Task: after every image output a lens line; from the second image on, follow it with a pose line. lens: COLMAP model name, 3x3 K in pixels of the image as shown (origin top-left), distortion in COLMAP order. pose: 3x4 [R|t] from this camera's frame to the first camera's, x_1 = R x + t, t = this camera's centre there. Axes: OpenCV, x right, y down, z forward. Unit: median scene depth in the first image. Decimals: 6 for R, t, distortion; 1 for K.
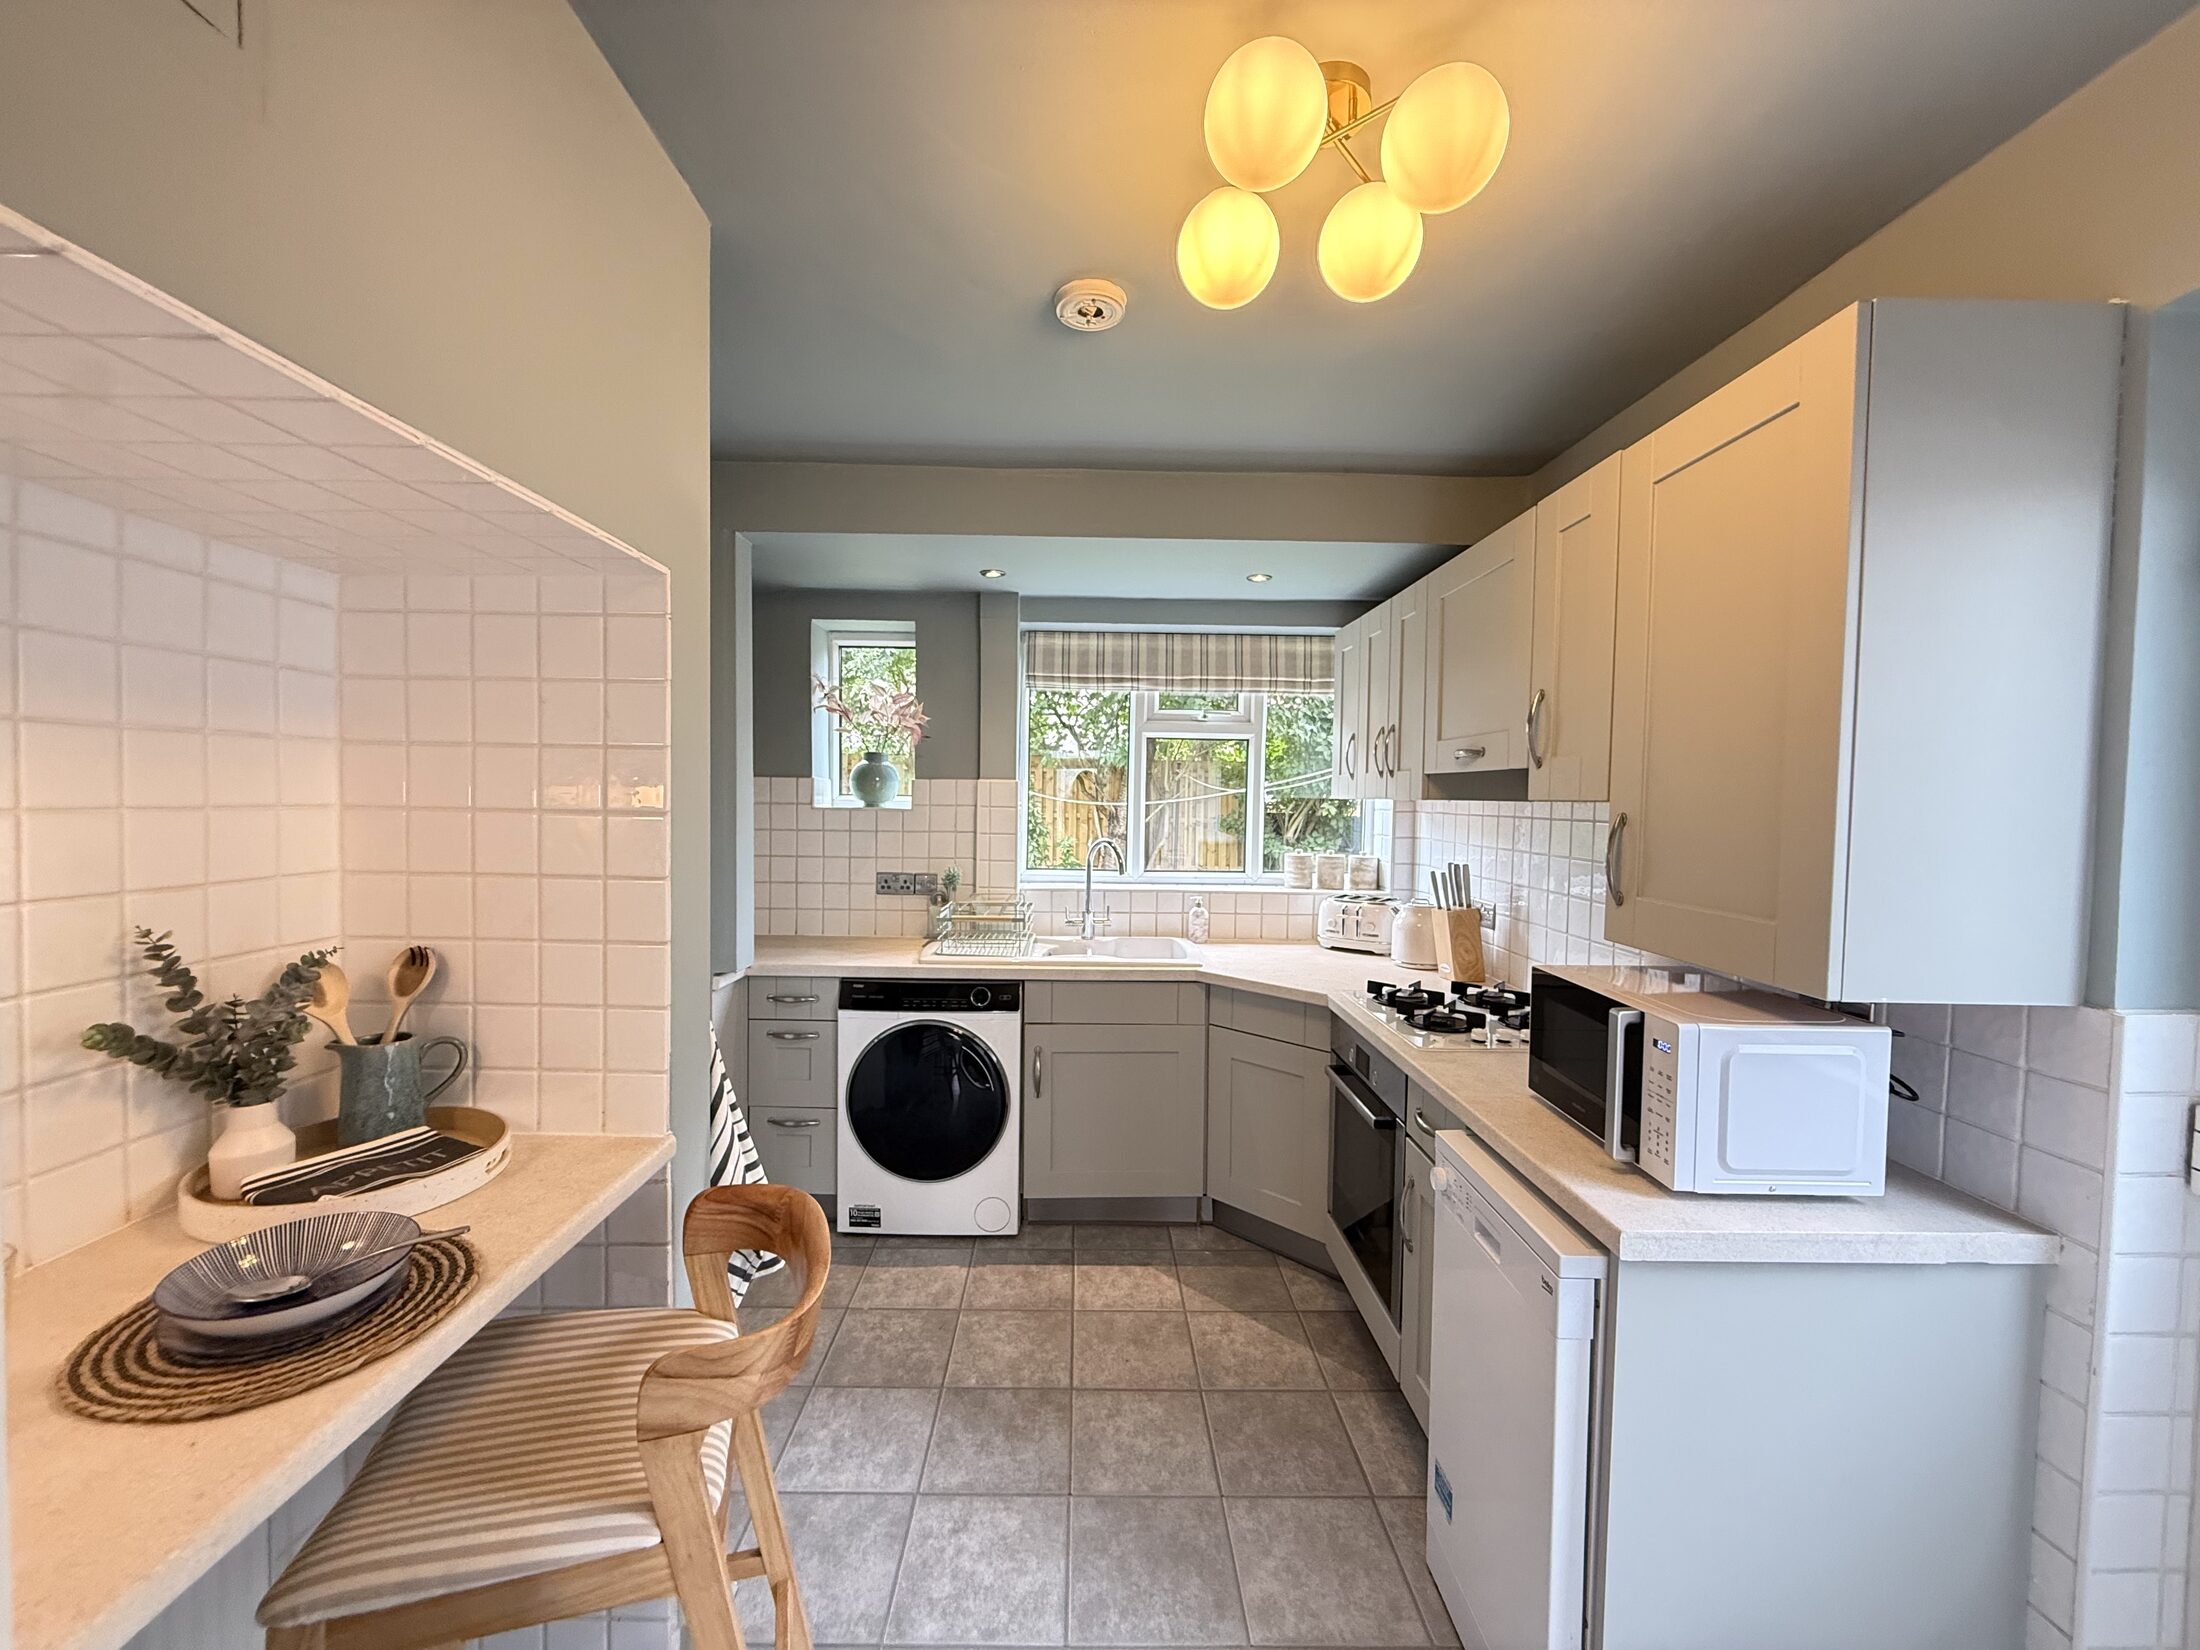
lens RADIAL K [[872.2, 0, 1100.0], [0, 872.2, 825.0], [0, 0, 1]] dist [0.009734, 0.000137]
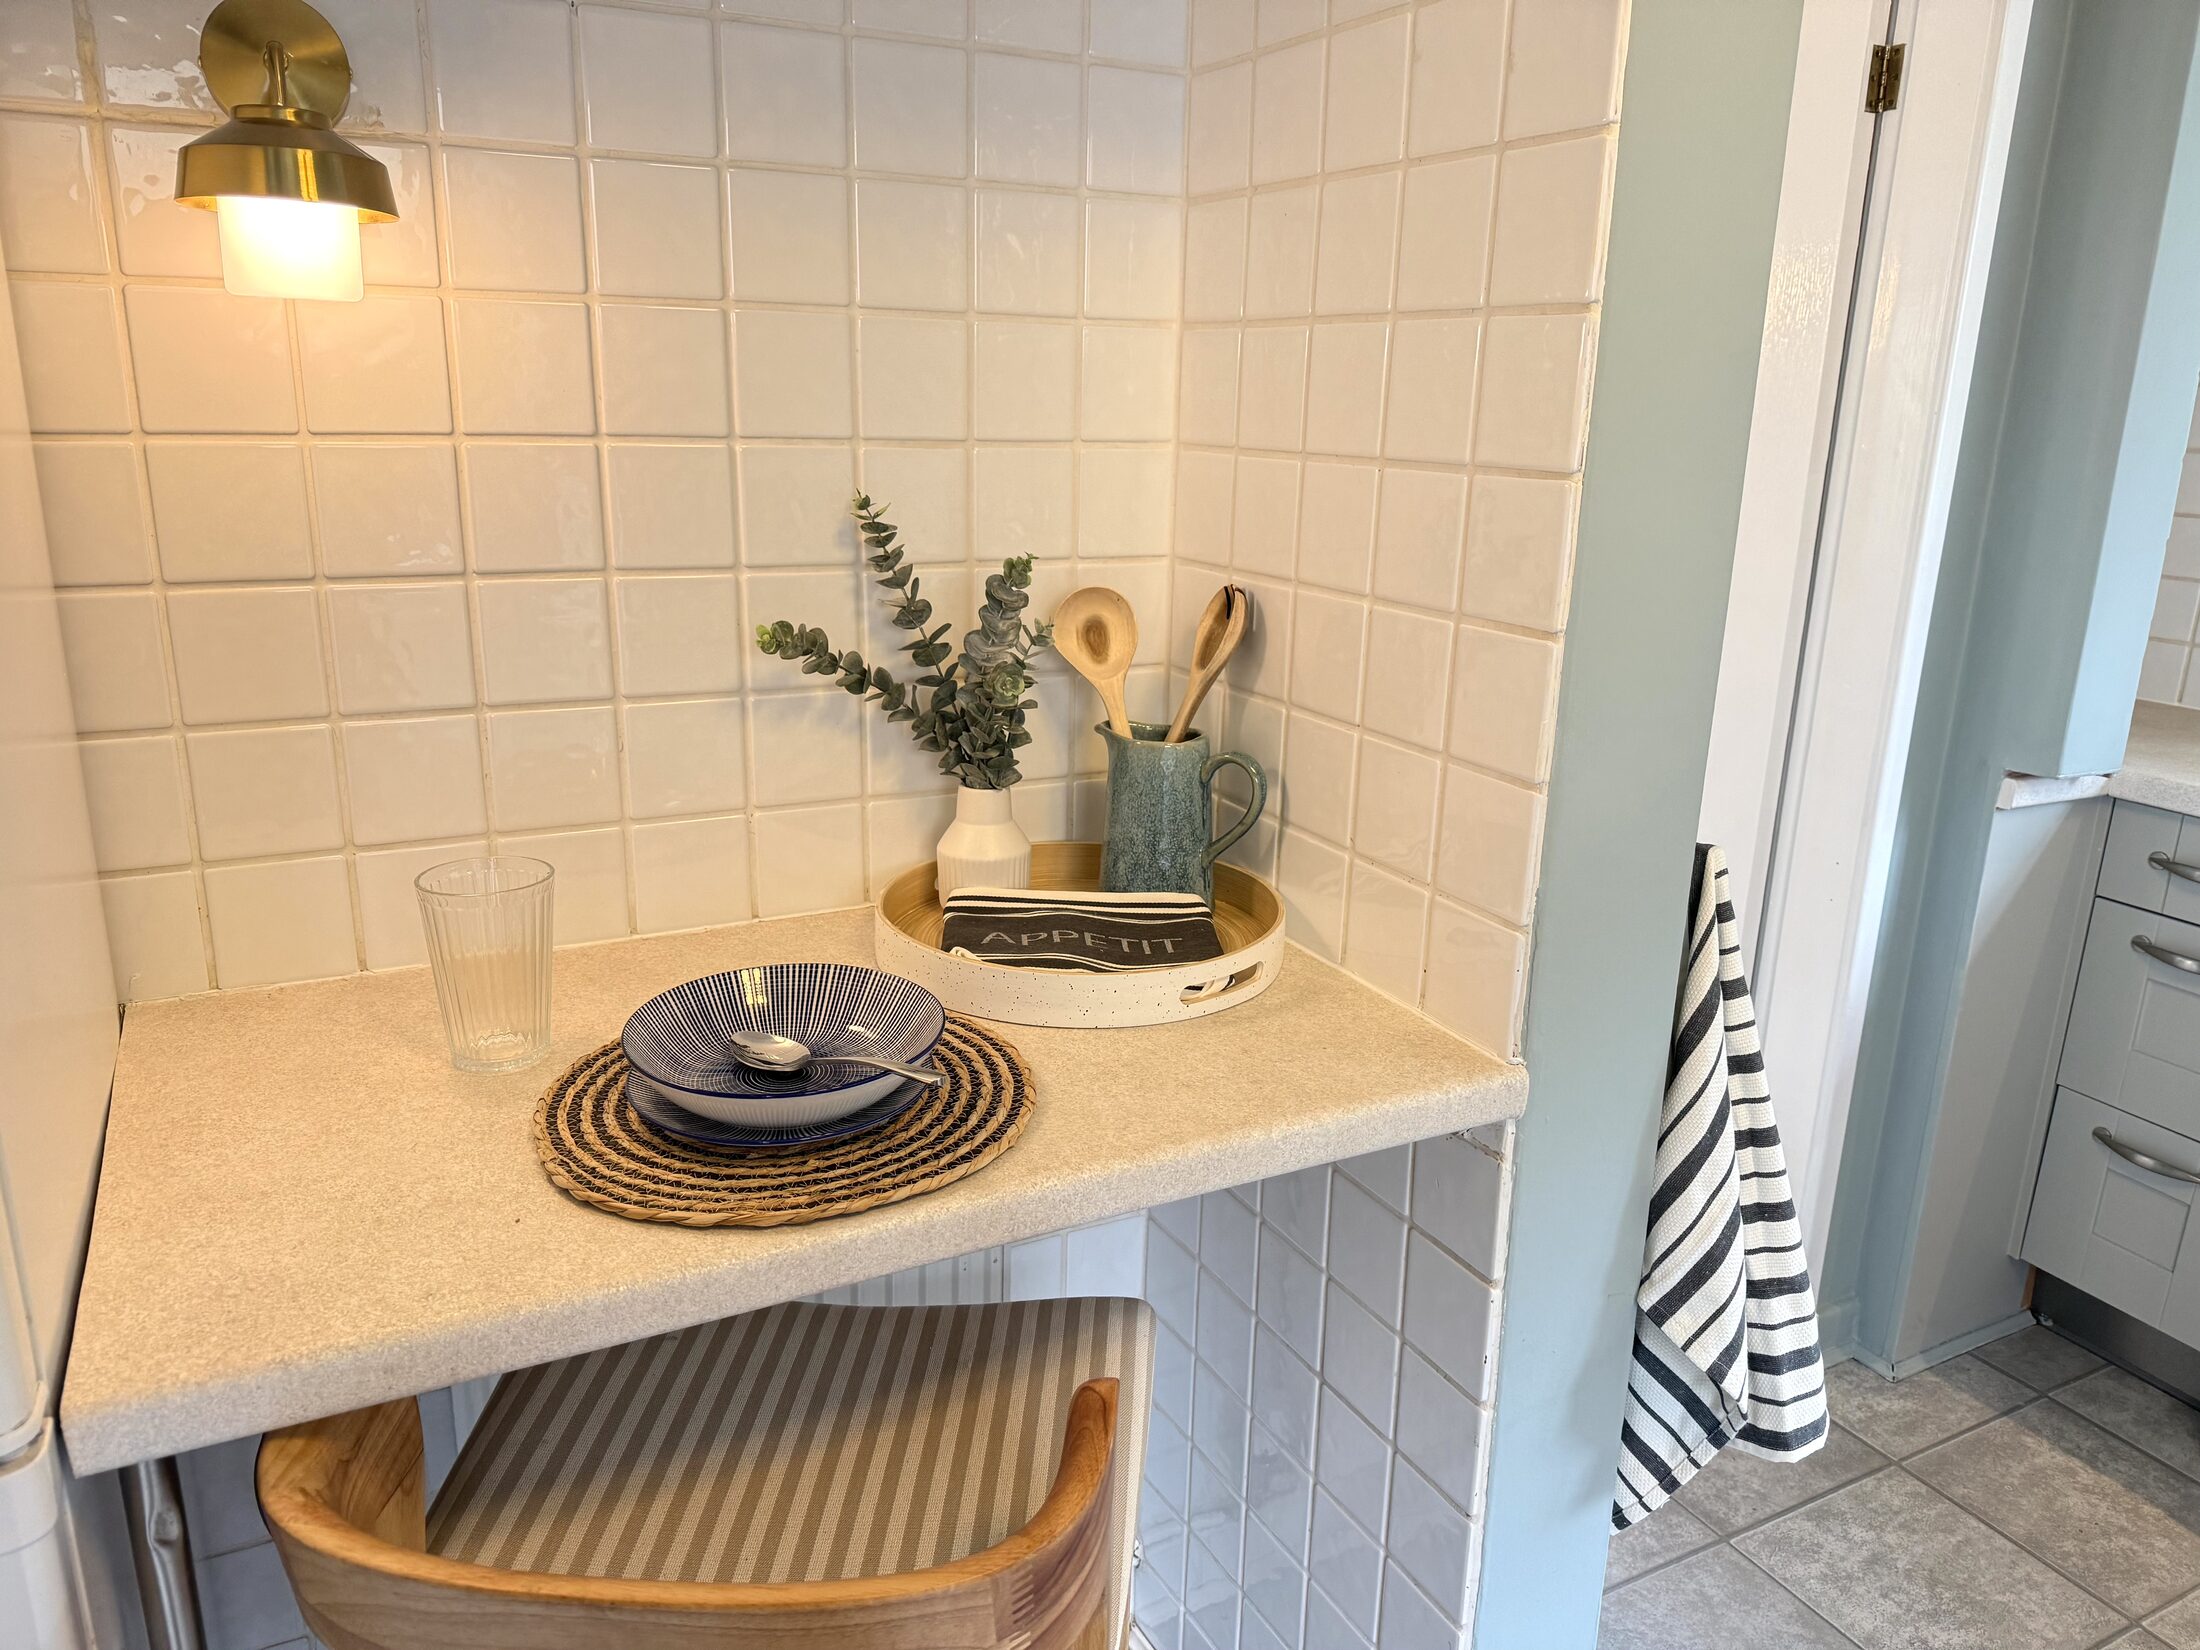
lens RADIAL K [[1572.1, 0, 1100.0], [0, 1572.1, 825.0], [0, 0, 1]] dist [0.202017, -0.367253]
pose [[0.452840, 0.227418, -0.862100, 0.096642], [-0.040772, 0.971193, 0.234780, 0.058552], [0.890659, -0.071168, 0.449067, 0.504512]]
